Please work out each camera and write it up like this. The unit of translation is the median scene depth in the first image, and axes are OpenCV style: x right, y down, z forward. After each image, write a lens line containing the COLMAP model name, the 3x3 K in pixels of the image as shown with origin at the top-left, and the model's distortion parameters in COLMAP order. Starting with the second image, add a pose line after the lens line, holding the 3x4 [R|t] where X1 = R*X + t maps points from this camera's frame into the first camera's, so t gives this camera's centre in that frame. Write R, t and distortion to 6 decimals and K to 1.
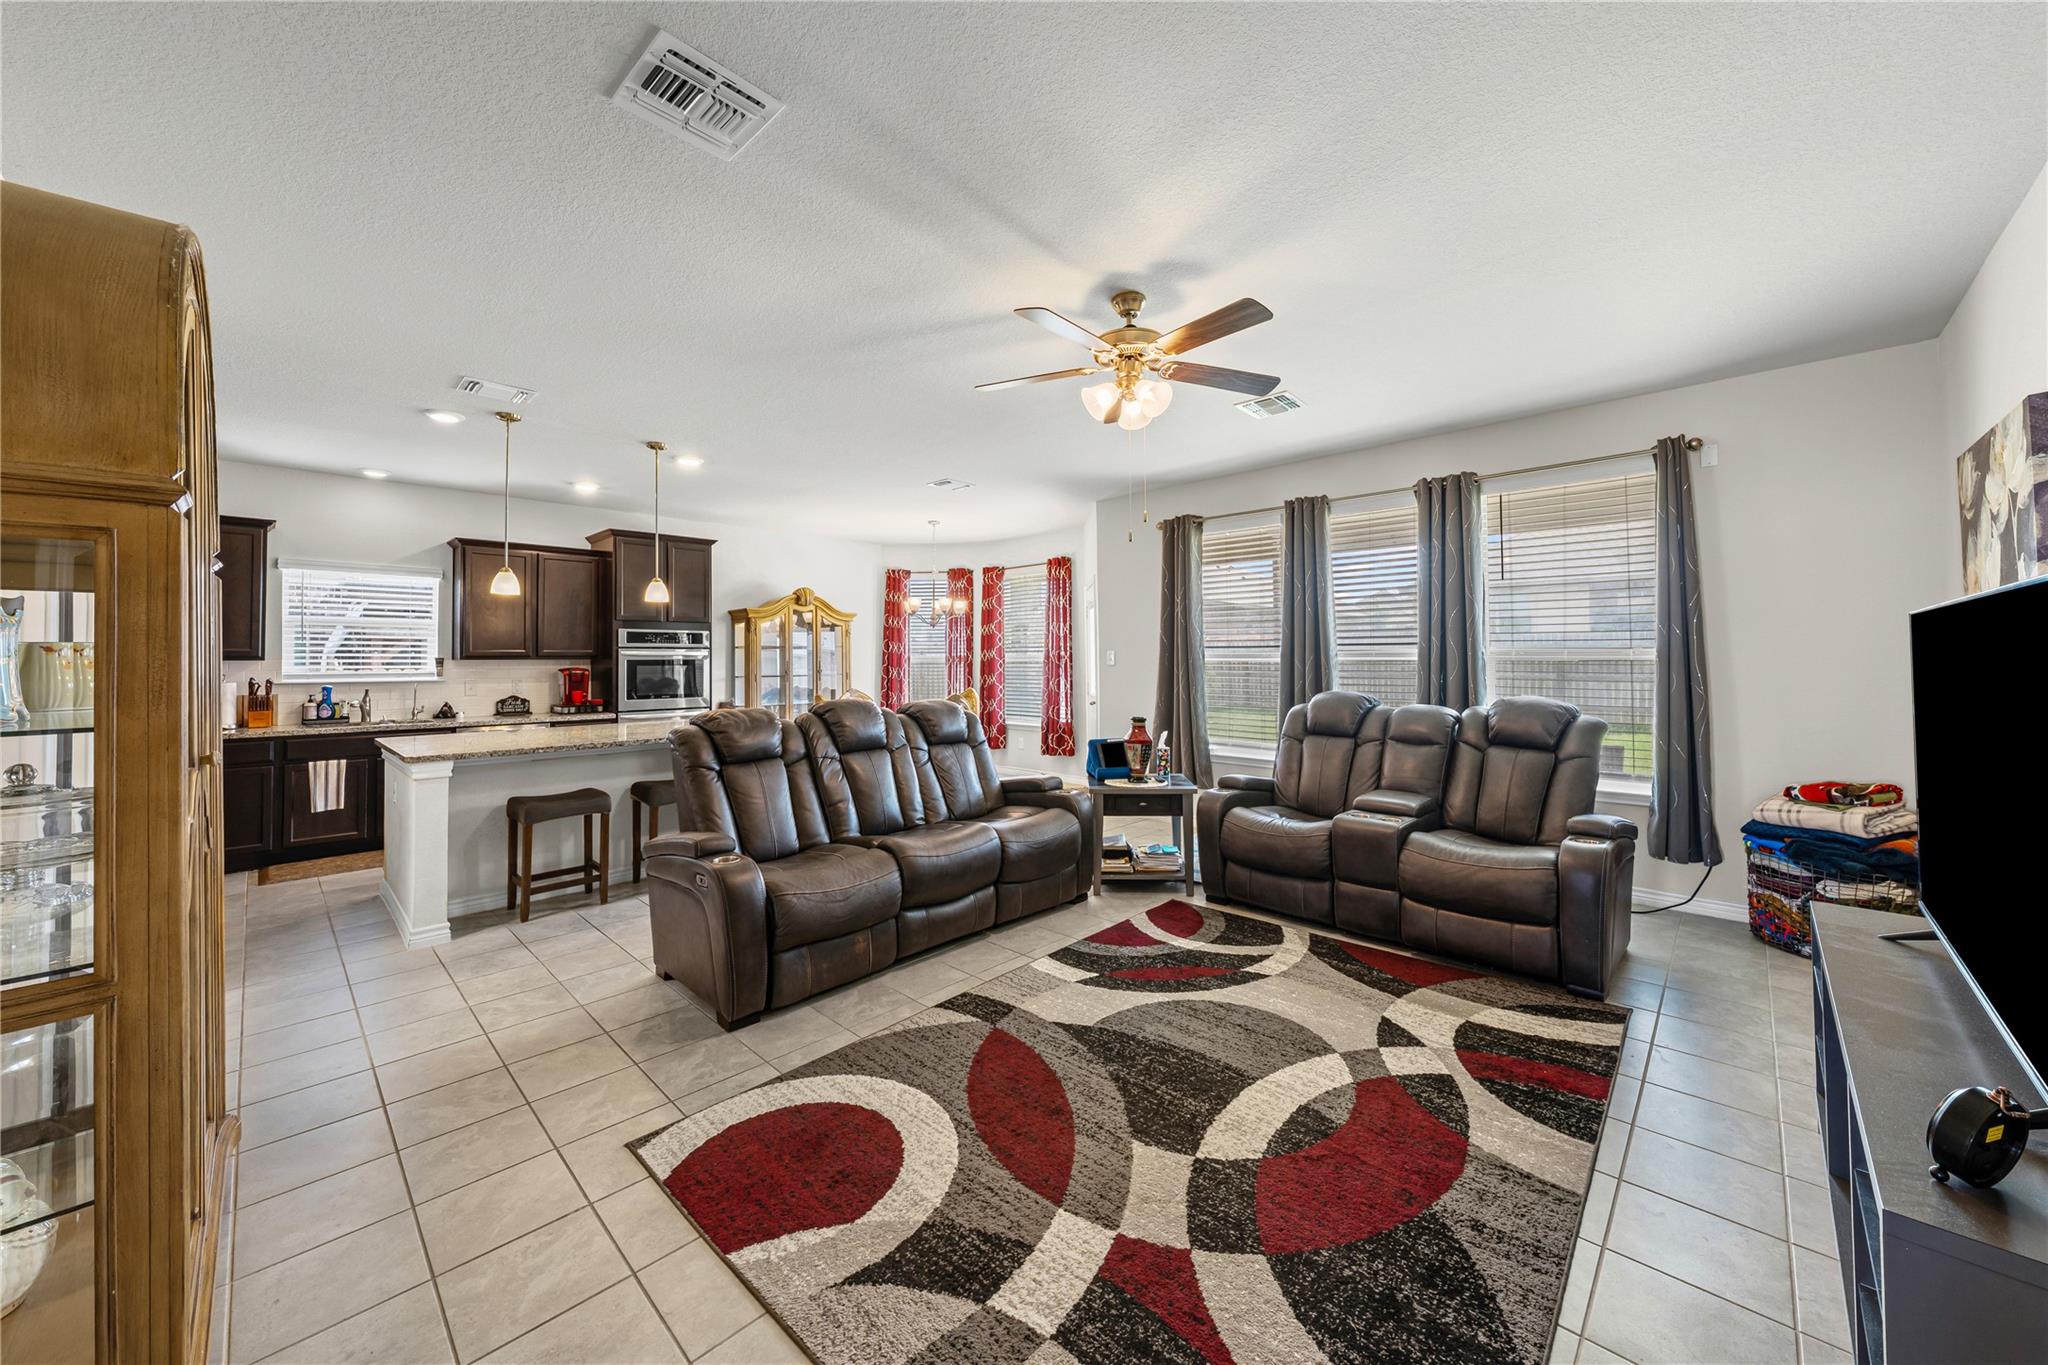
lens RADIAL K [[708.5, 0, 1029.6], [0, 708.5, 663.8], [0, 0, 1]] dist [0.001208, 0.000084]
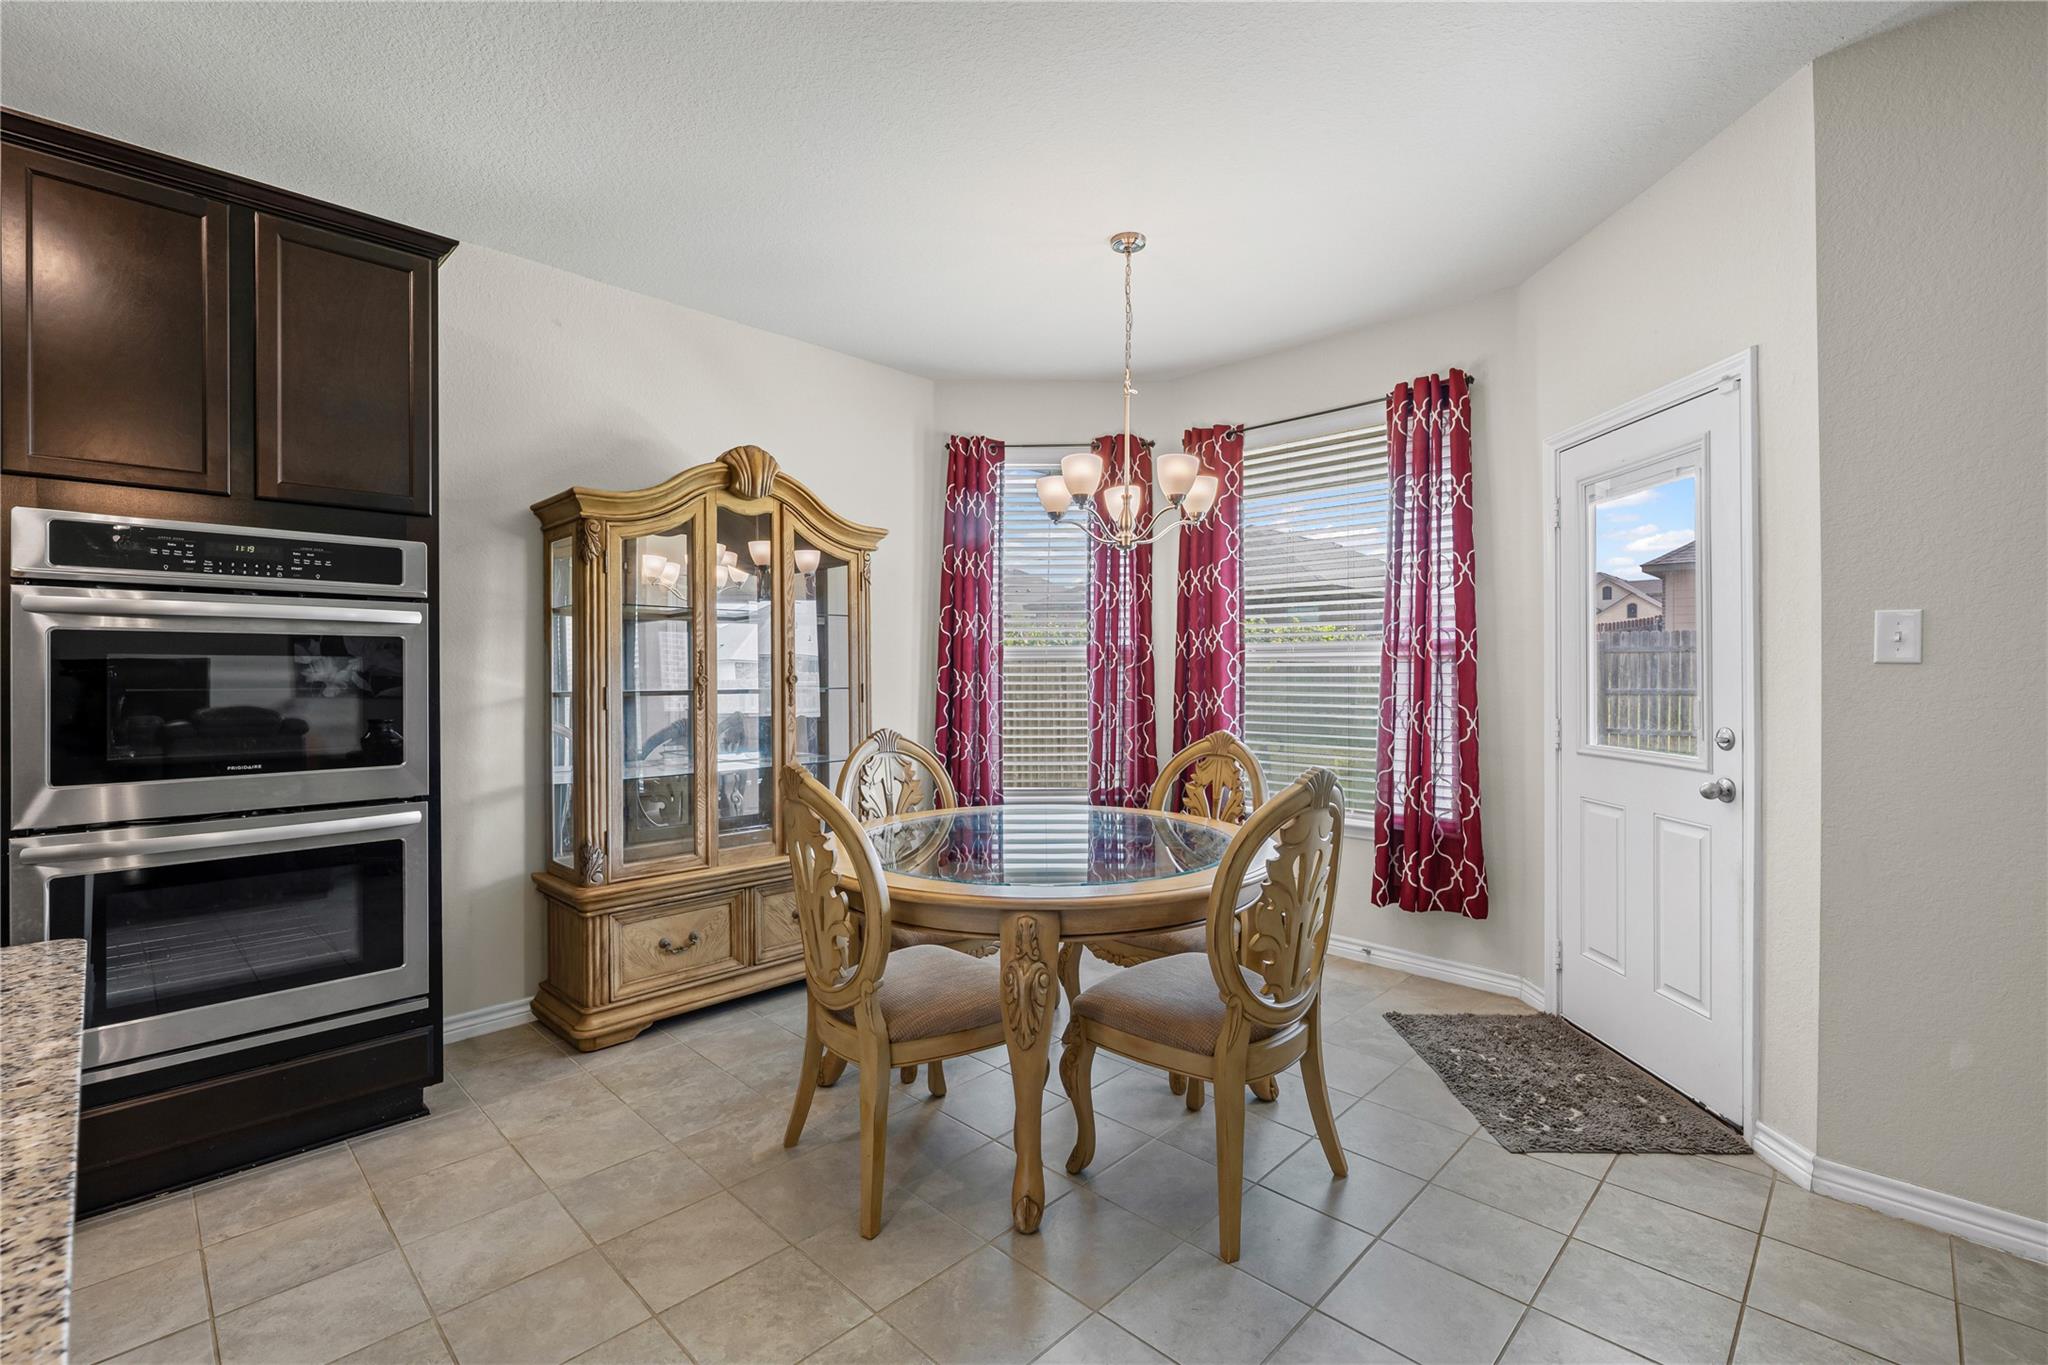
lens RADIAL K [[892.5, 0, 1044.7], [0, 892.5, 673.9], [0, 0, 1]] dist [0.000729, 0.000090]
pose [[0.999976, 0.005998, 0.003473, -0.162449], [-0.005997, 0.999982, -0.000207, 0.006517], [-0.003474, 0.000186, 0.999994, 0.527145]]
